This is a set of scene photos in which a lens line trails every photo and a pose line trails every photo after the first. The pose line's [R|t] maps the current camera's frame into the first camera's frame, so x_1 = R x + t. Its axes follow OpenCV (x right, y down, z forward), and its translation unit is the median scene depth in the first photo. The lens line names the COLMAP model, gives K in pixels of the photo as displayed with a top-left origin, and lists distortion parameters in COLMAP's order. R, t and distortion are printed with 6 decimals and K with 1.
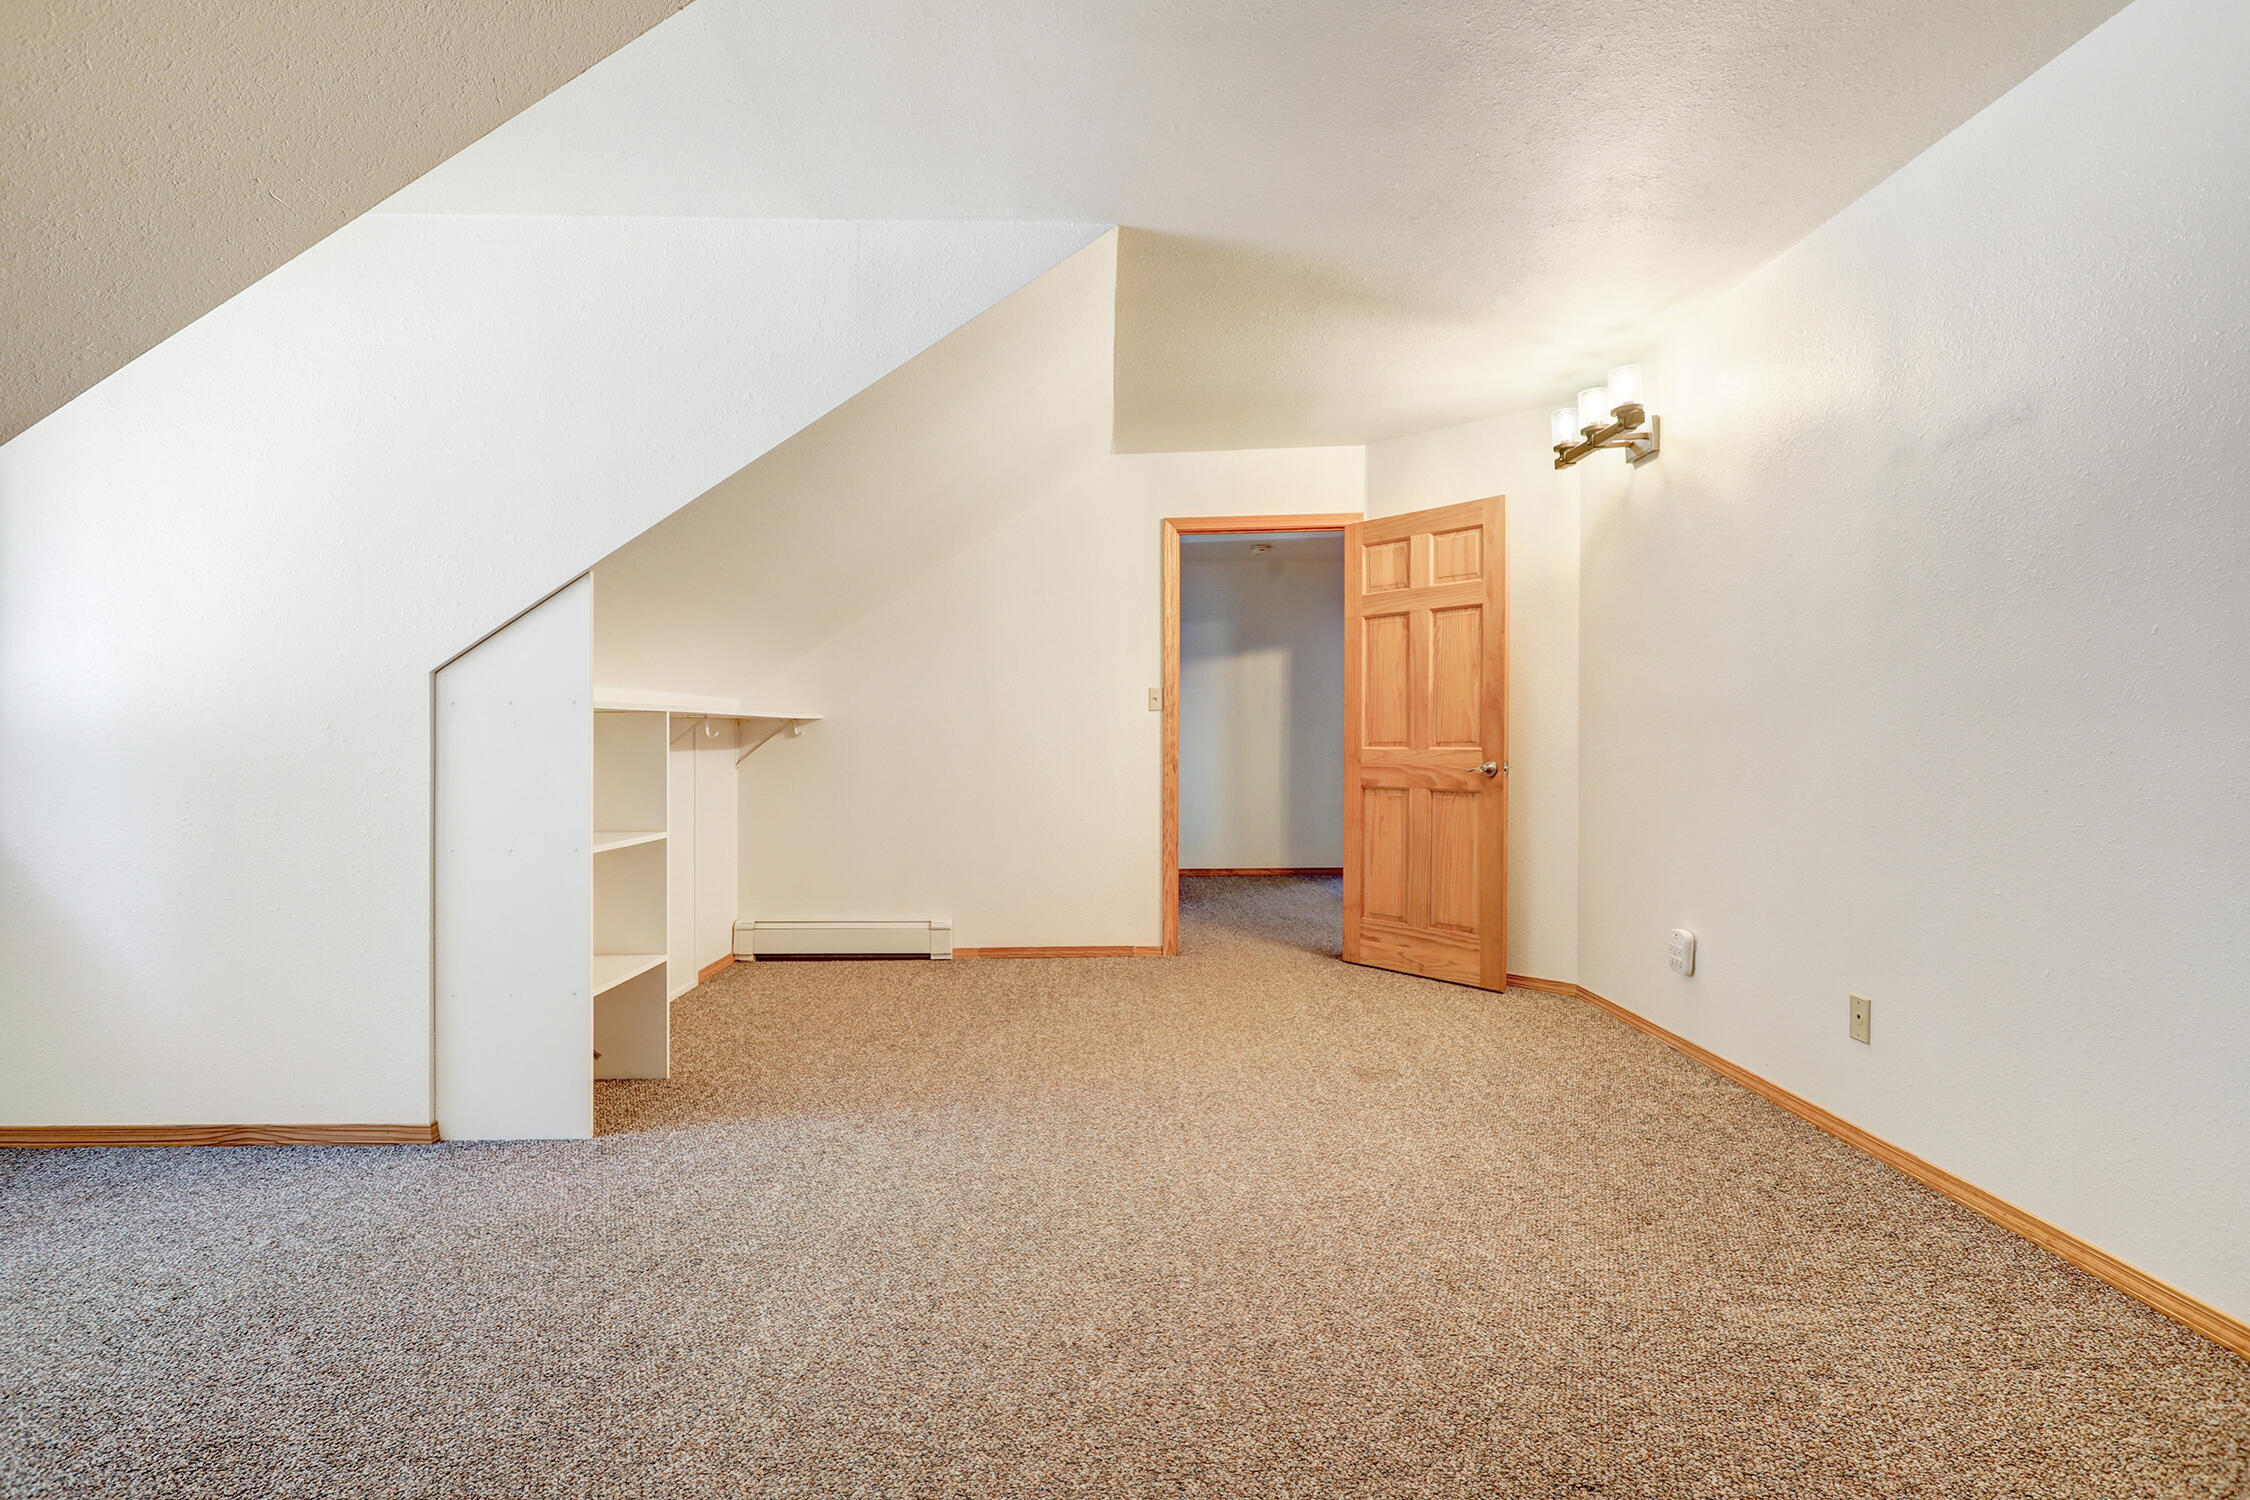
lens RADIAL K [[1064.1, 0, 1118.3], [0, 1064.1, 742.6], [0, 0, 1]] dist [0.000359, -0.000061]
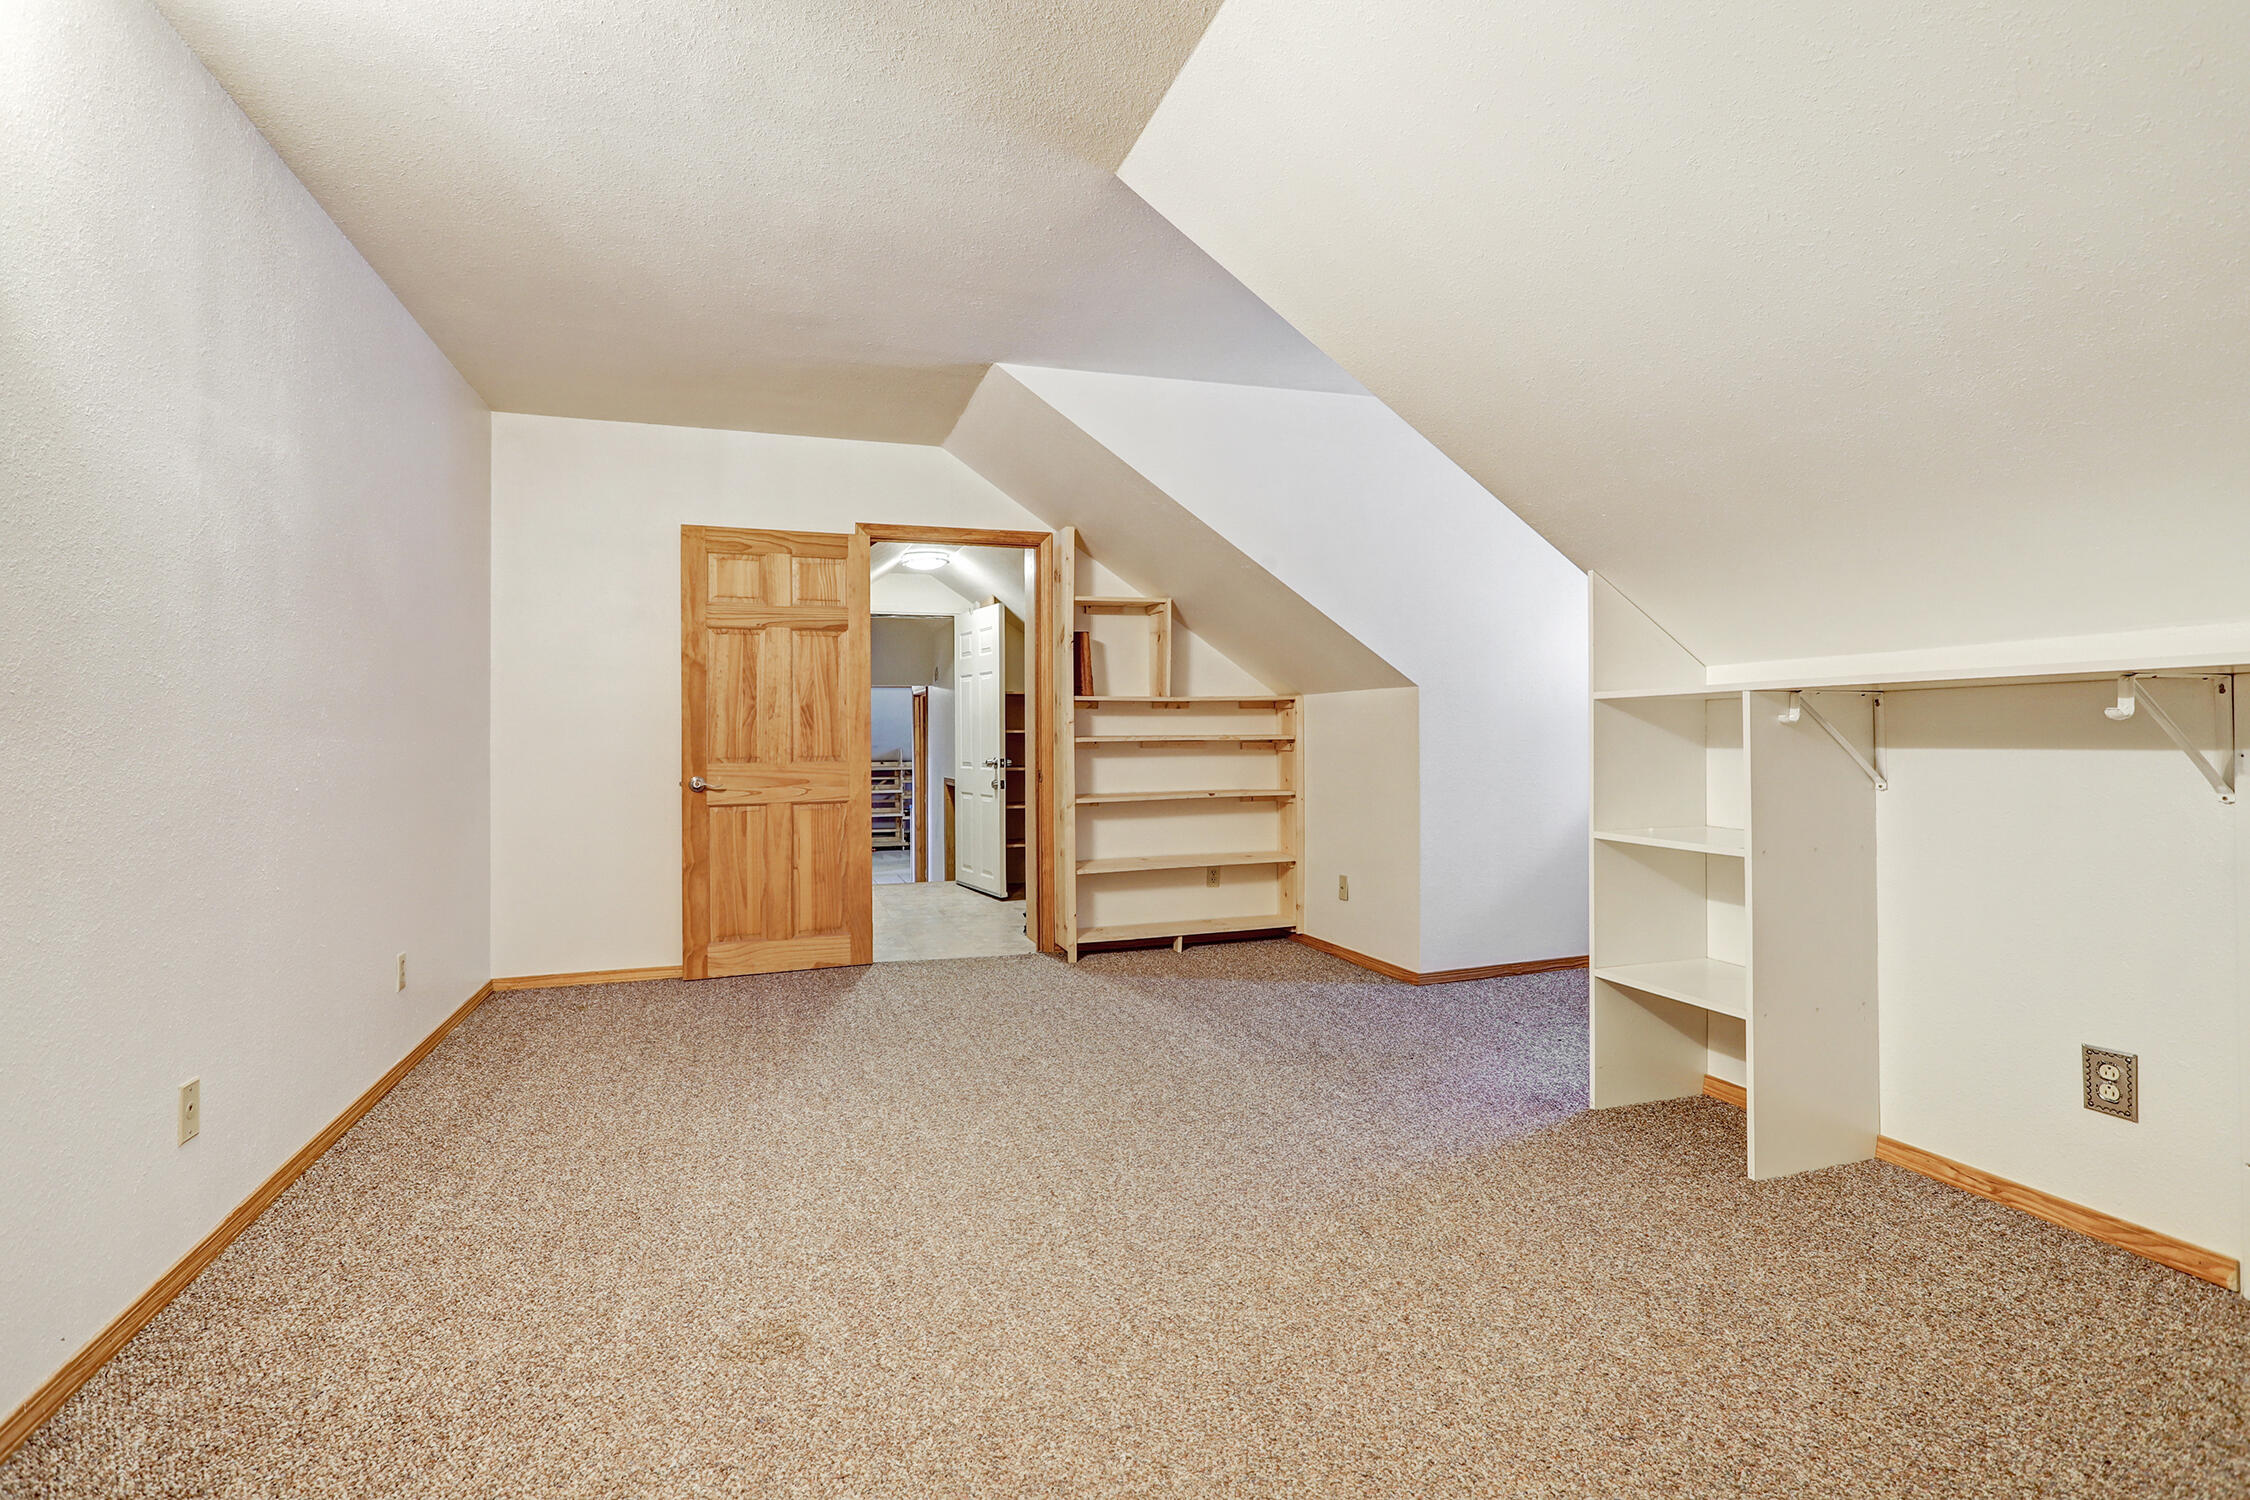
lens RADIAL K [[1064.1, 0, 1119.6], [0, 1064.1, 744.7], [0, 0, 1]] dist [0.000359, -0.000061]
pose [[-0.949208, 0.016639, -0.314209, 0.244495], [0.013397, 0.999832, 0.012473, -0.007383], [0.314364, 0.007630, -0.949272, 1.643445]]
